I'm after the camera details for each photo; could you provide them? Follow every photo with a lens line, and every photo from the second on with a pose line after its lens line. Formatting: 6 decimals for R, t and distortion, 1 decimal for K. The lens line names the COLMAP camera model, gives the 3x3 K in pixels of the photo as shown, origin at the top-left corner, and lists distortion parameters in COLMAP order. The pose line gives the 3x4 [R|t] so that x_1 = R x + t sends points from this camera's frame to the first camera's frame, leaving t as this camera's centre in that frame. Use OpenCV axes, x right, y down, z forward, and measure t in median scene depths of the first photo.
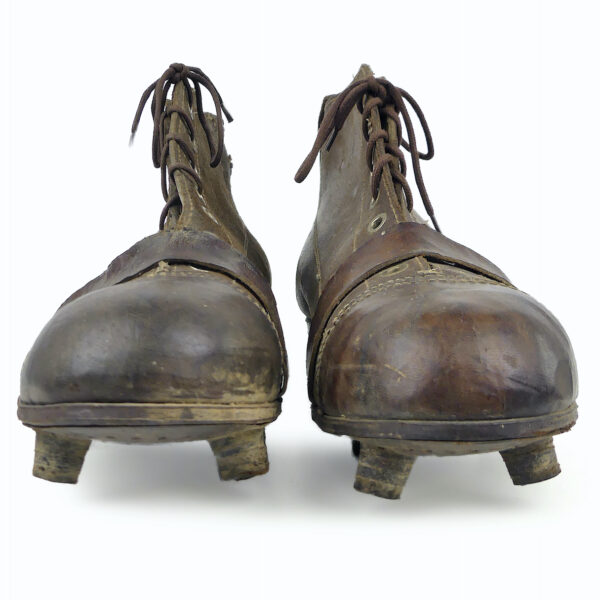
lens RADIAL K [[725.9, 0, 300.0], [0, 725.9, 300.0], [0, 0, 1]] dist [-0.008809, -0.008405]
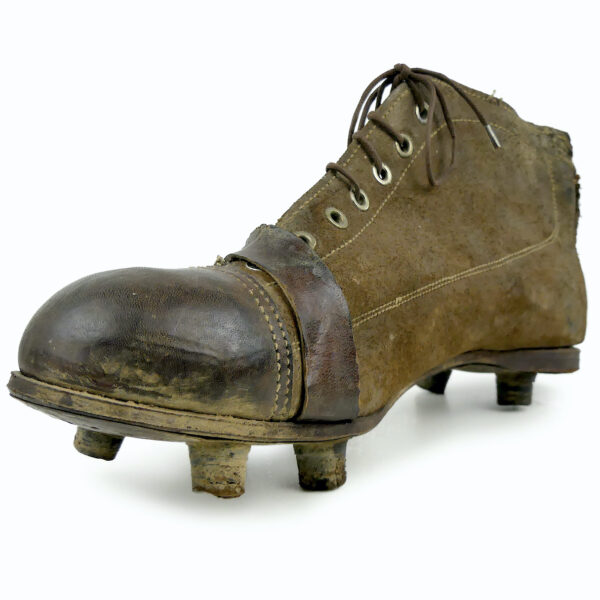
lens RADIAL K [[725.9, 0, 300.0], [0, 725.9, 300.0], [0, 0, 1]] dist [-0.008809, -0.008405]
pose [[0.848522, 0.122501, -0.514785, 0.554580], [-0.139620, 0.990190, 0.005495, -0.019676], [0.510408, 0.067212, 0.857301, 0.321185]]
